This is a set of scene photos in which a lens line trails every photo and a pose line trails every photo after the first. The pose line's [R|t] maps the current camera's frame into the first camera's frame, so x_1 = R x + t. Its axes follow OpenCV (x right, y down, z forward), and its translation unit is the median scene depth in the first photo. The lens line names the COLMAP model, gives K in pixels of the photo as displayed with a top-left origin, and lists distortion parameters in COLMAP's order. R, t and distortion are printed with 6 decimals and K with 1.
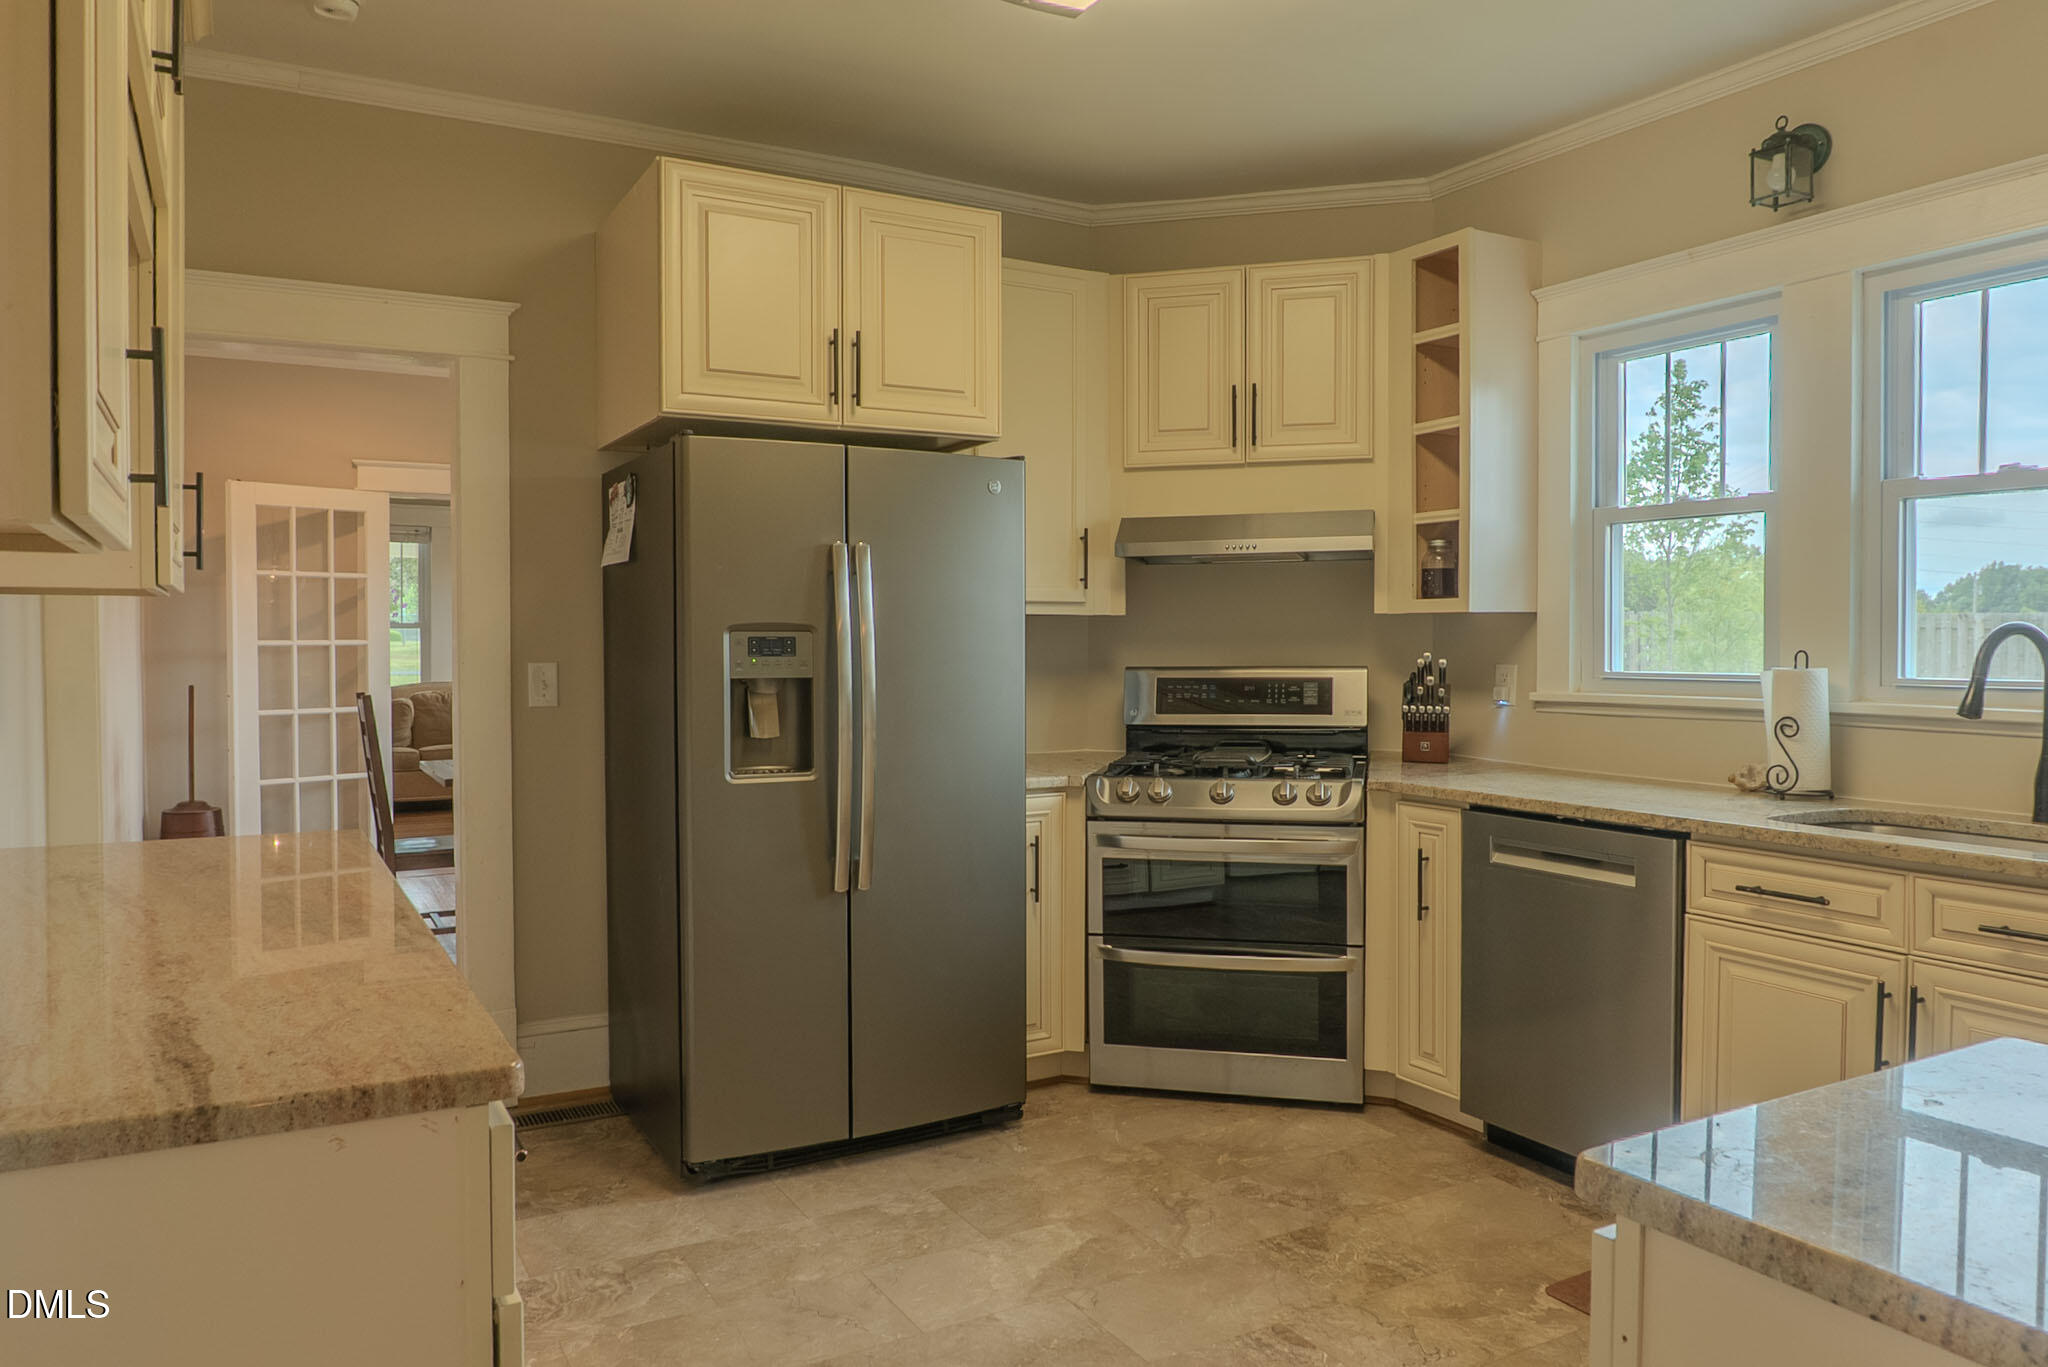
lens RADIAL K [[1387.4, 0, 1024.0], [0, 1387.4, 683.5], [0, 0, 1]] dist [-0.016906, -0.002179]
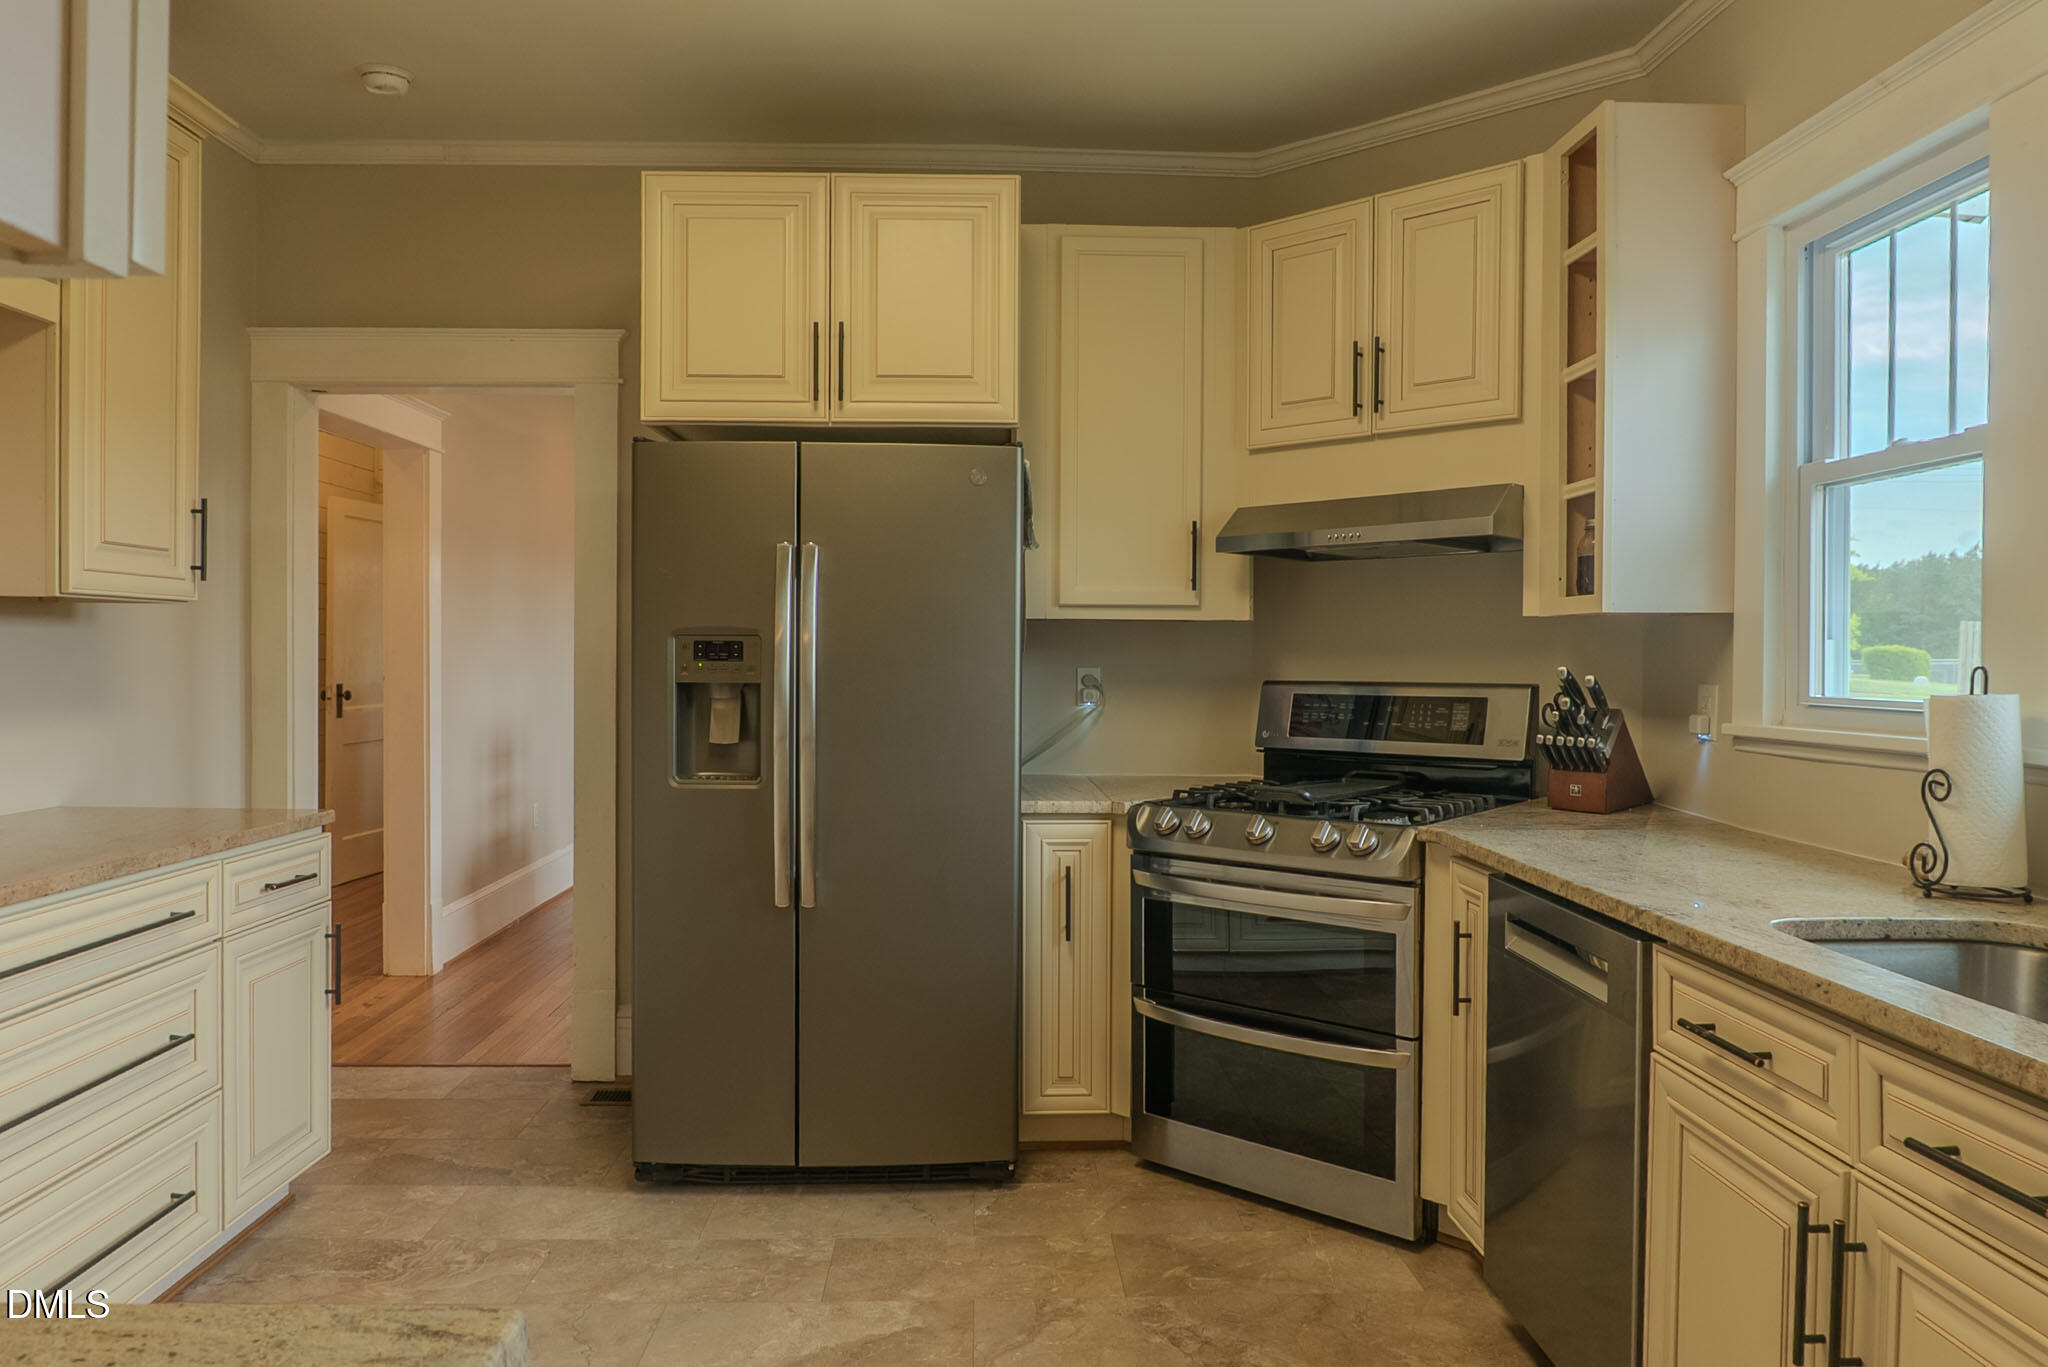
lens RADIAL K [[1387.4, 0, 1024.0], [0, 1387.4, 683.5], [0, 0, 1]] dist [-0.016906, -0.002179]
pose [[0.884506, 0.016884, -0.466223, 0.413520], [-0.021924, 0.999745, -0.005389, -0.002569], [0.466014, 0.014988, 0.884651, 0.203582]]
